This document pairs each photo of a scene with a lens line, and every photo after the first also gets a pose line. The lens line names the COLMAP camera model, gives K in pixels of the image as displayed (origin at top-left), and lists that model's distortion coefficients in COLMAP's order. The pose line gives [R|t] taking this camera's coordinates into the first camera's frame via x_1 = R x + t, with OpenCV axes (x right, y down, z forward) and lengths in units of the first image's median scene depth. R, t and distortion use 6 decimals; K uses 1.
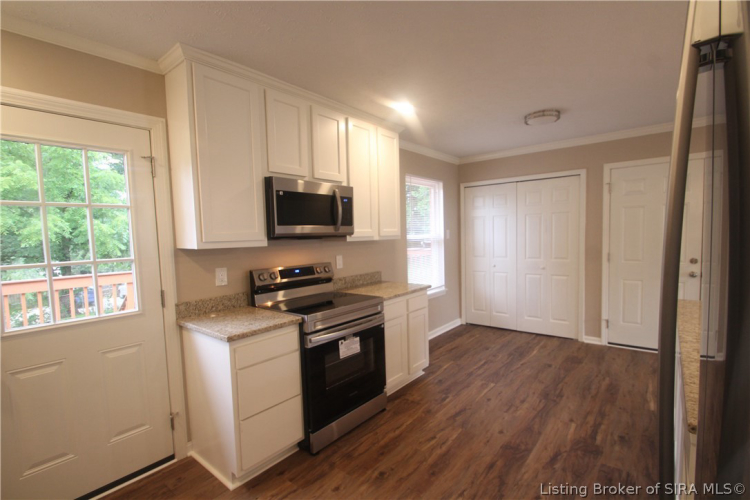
lens RADIAL K [[348.3, 0, 385.9], [0, 348.3, 258.6], [0, 0, 1]] dist [0.014872, -0.017613]
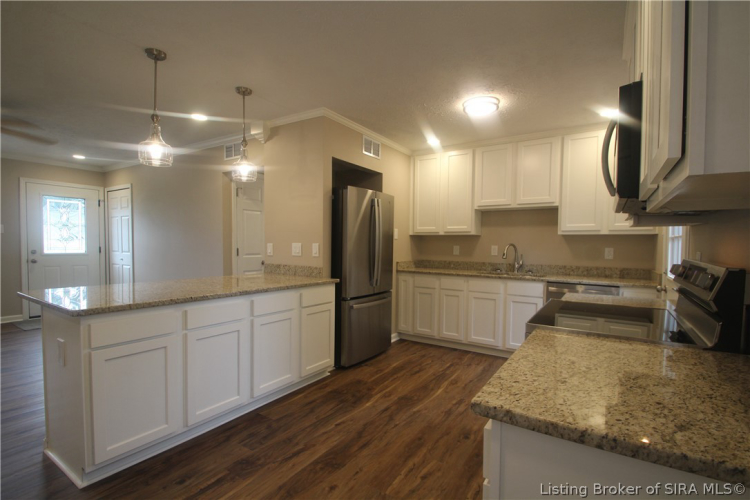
lens RADIAL K [[348.3, 0, 385.9], [0, 348.3, 258.6], [0, 0, 1]] dist [0.014872, -0.017613]
pose [[-0.994089, 0.023252, -0.106046, 0.258448], [0.010340, 0.992634, 0.120712, -0.052624], [0.108071, 0.118902, -0.987007, 1.507010]]
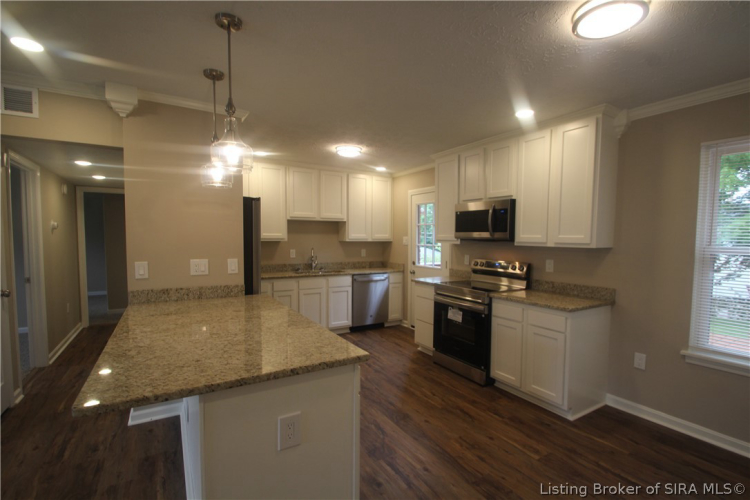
lens RADIAL K [[348.3, 0, 385.9], [0, 348.3, 258.6], [0, 0, 1]] dist [0.014872, -0.017613]
pose [[-0.331113, 0.084267, -0.939821, 1.235172], [-0.070418, 0.991020, 0.113667, -0.117590], [0.940960, 0.103817, -0.322206, 1.066827]]
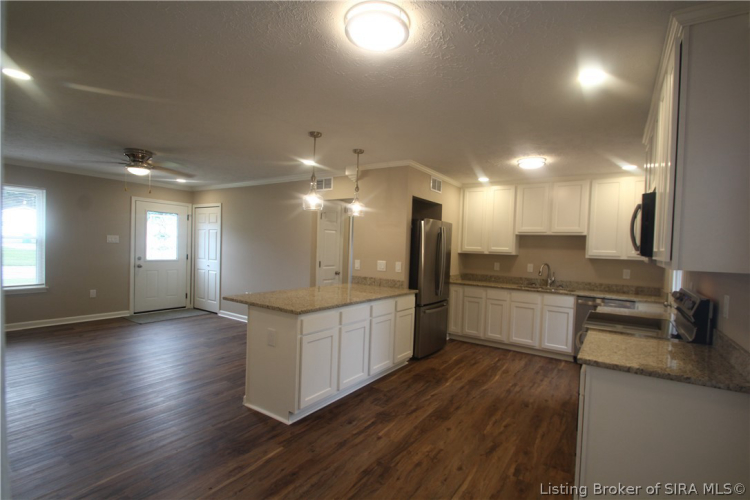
lens RADIAL K [[348.3, 0, 385.9], [0, 348.3, 258.6], [0, 0, 1]] dist [0.014872, -0.017613]
pose [[-0.996276, -0.001292, -0.086212, 0.566780], [-0.010865, 0.993799, 0.110662, -0.151253], [0.085534, 0.111187, -0.990112, 1.833760]]
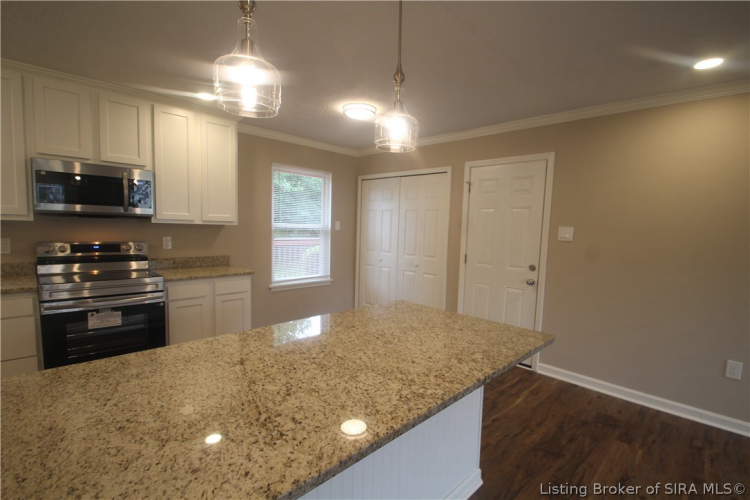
lens RADIAL K [[348.3, 0, 385.9], [0, 348.3, 258.6], [0, 0, 1]] dist [0.014872, -0.017613]
pose [[0.992671, 0.072319, -0.096825, 0.768446], [-0.070021, 0.997182, 0.026932, -0.021214], [0.098500, -0.019955, 0.994937, 0.015849]]
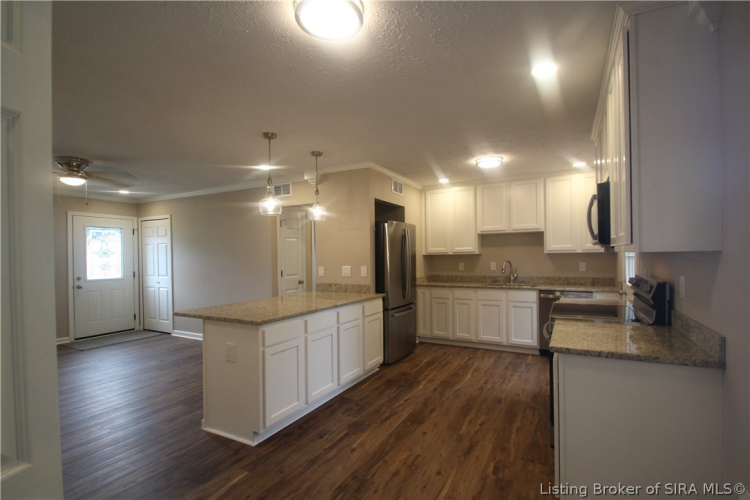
lens RADIAL K [[348.3, 0, 385.9], [0, 348.3, 258.6], [0, 0, 1]] dist [0.014872, -0.017613]
pose [[-0.981195, 0.046204, -0.187409, 0.565282], [0.030084, 0.995669, 0.087966, -0.127711], [0.190661, 0.080674, -0.978335, 1.801339]]
